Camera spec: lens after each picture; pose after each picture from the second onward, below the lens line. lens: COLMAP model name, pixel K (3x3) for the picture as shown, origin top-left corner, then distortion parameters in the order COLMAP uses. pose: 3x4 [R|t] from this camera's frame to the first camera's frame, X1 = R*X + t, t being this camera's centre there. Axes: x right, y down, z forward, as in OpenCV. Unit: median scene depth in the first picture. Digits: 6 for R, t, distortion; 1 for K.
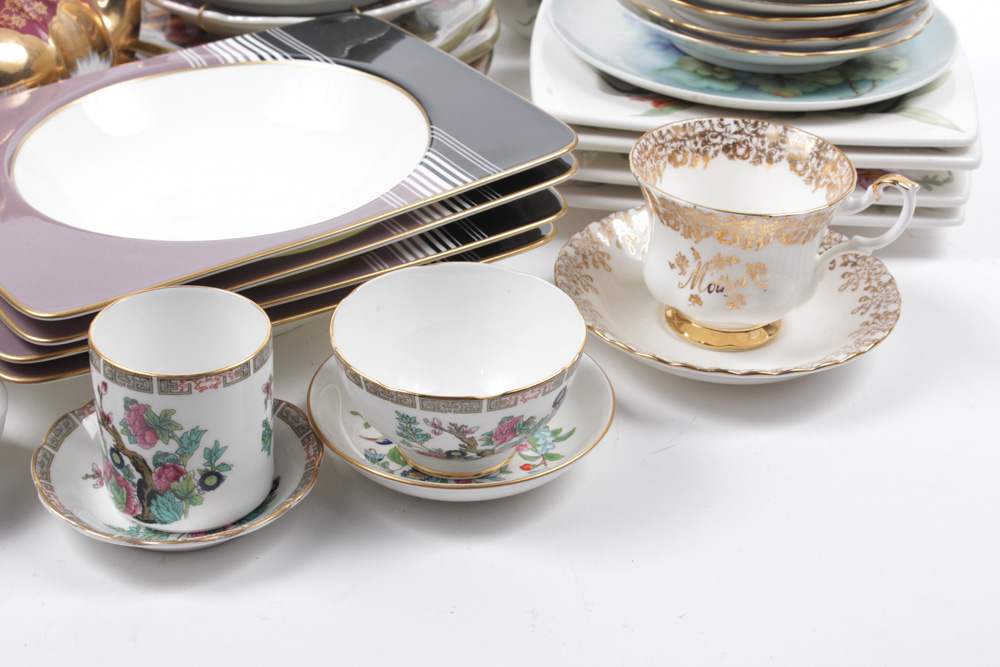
lens RADIAL K [[1762.9, 0, 500.0], [0, 1762.9, 333.5], [0, 0, 1]] dist [-0.038230, 0.156743]
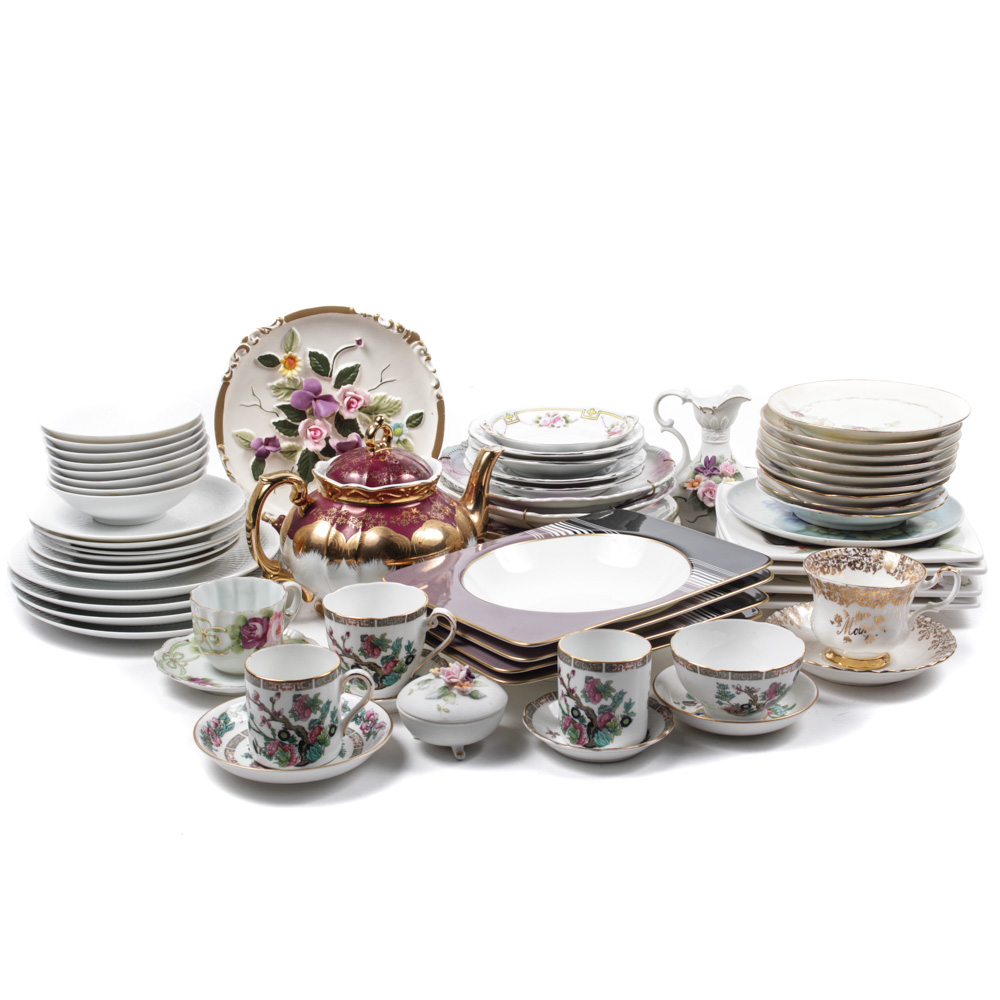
lens RADIAL K [[1696.4, 0, 500.0], [0, 1696.4, 500.0], [0, 0, 1]] dist [0.008992, -0.031698]
pose [[0.998582, -0.038834, 0.036399, -0.309808], [0.046546, 0.968827, -0.243327, 0.253545], [-0.025815, 0.244676, 0.969261, -0.746350]]
